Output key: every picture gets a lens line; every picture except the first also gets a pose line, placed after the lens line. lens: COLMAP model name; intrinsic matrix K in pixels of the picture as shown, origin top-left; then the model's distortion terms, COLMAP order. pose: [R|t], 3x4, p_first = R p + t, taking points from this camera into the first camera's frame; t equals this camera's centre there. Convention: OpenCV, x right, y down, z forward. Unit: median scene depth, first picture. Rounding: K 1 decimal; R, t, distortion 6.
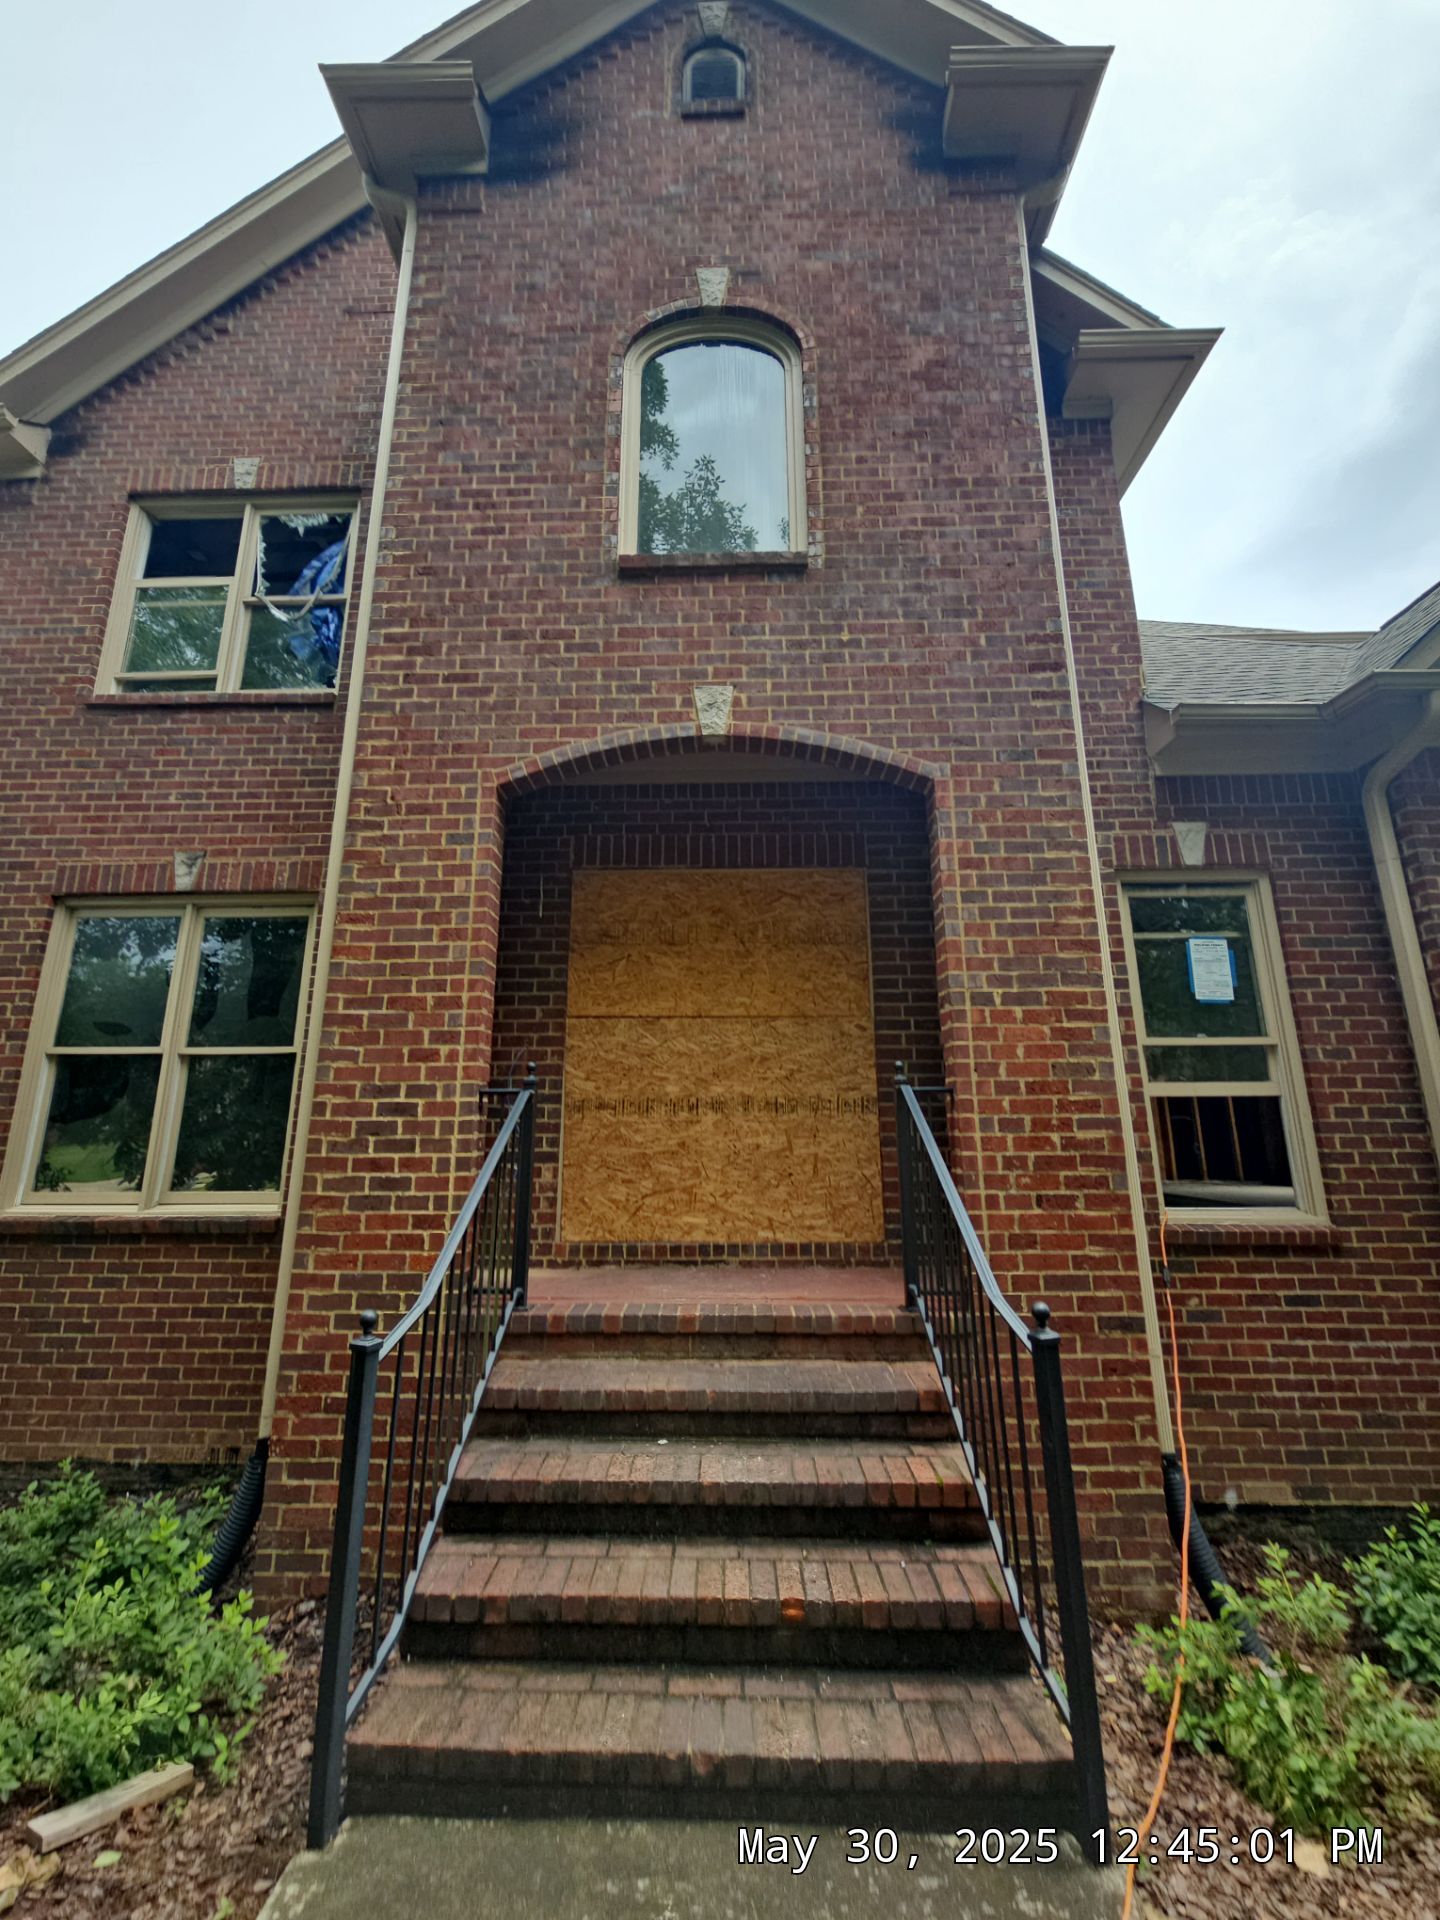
lens RADIAL K [[782.1, 0, 724.0], [0, 782.1, 946.8], [0, 0, 1]] dist [-0.004446, 0.004910]
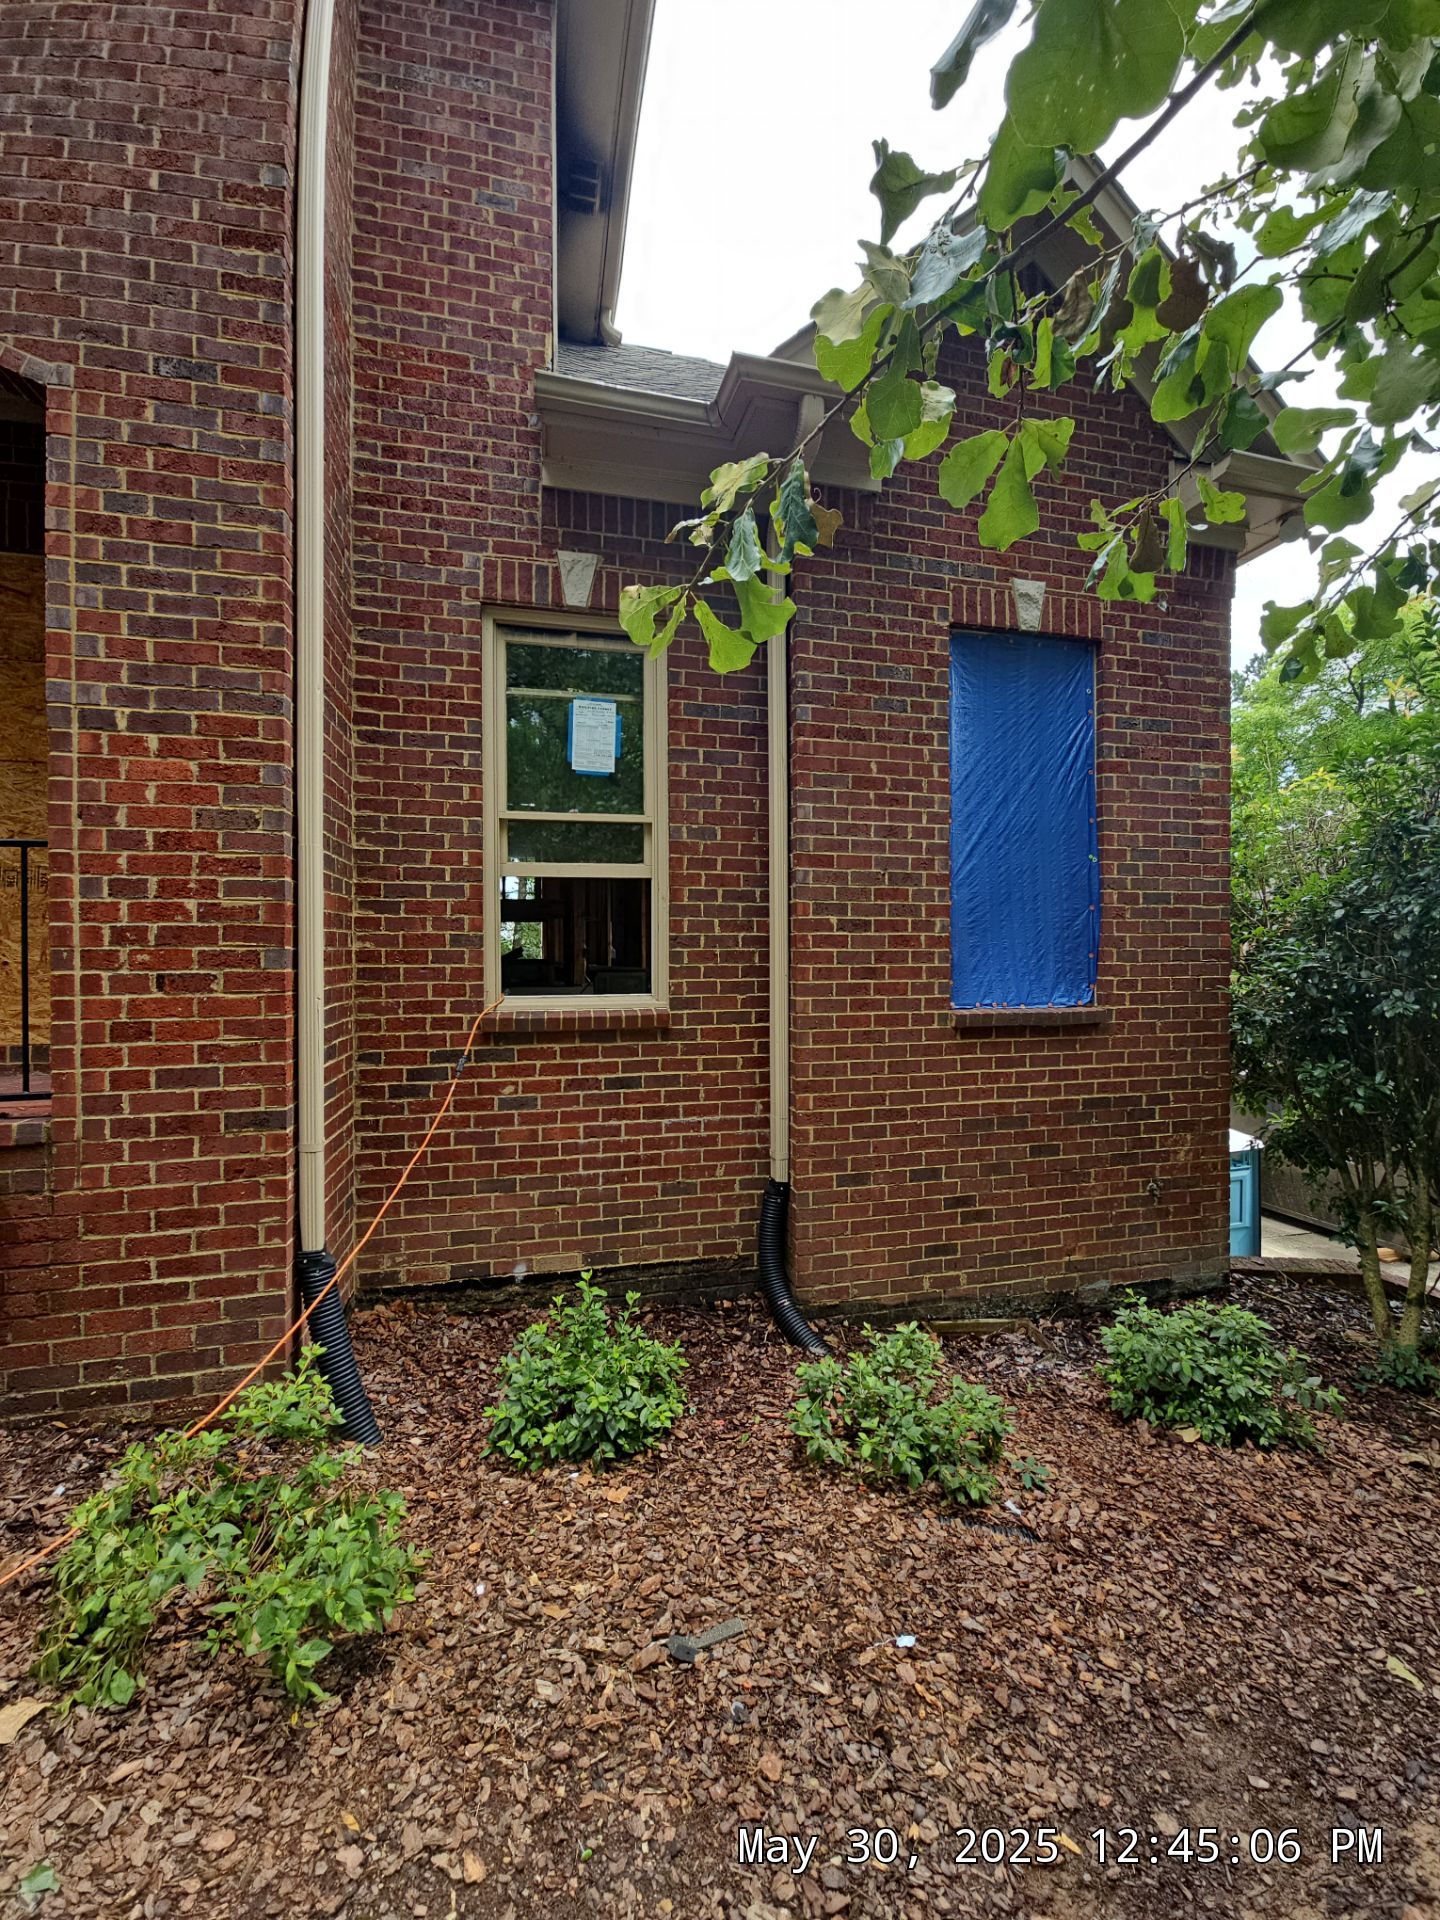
lens RADIAL K [[747.6, 0, 720.0], [0, 747.6, 960.0], [0, 0, 1]] dist [-0.000275, 0.000052]
pose [[0.969469, -0.007400, 0.245101, 0.653049], [-0.051302, 0.971303, 0.232246, 0.083844], [-0.239786, -0.237730, 0.941269, 0.134247]]
